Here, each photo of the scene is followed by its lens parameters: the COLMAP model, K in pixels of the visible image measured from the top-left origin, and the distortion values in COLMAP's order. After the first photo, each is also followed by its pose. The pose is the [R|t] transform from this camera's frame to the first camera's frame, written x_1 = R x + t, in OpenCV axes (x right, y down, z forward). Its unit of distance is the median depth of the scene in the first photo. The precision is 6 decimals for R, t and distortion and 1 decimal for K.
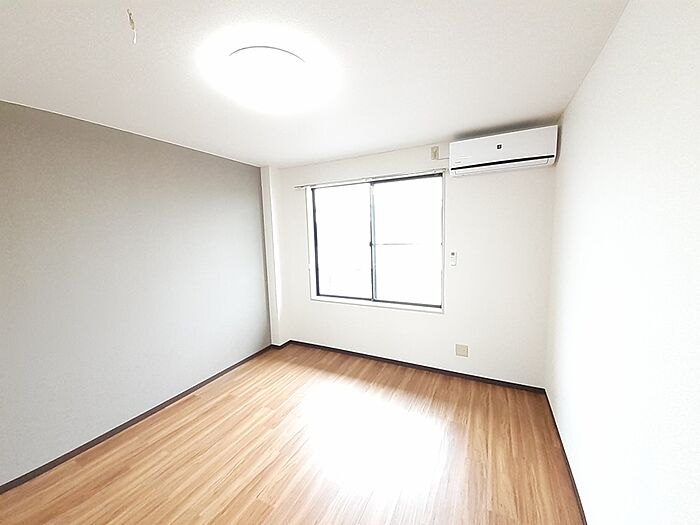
lens RADIAL K [[276.7, 0, 346.9], [0, 276.7, 263.3], [0, 0, 1]] dist [0.023312, -0.017633]
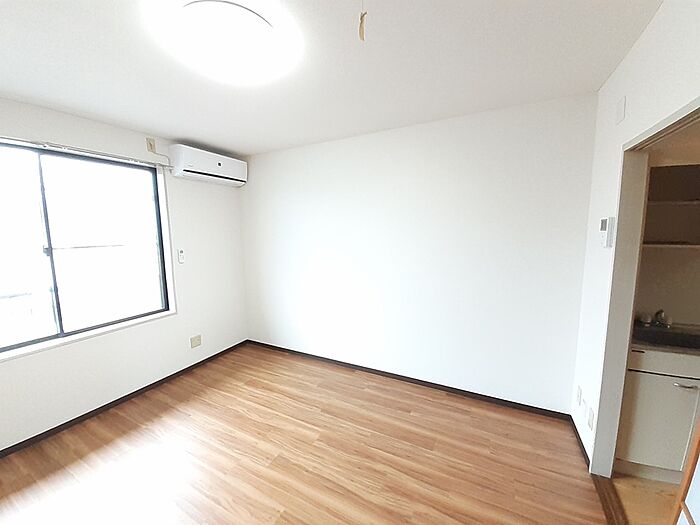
lens RADIAL K [[276.7, 0, 346.9], [0, 276.7, 263.3], [0, 0, 1]] dist [0.023312, -0.017633]
pose [[-0.003633, -0.090120, 0.995924, -0.632459], [0.128617, 0.987617, 0.089838, -0.004938], [-0.991688, 0.128419, 0.008003, 0.378945]]
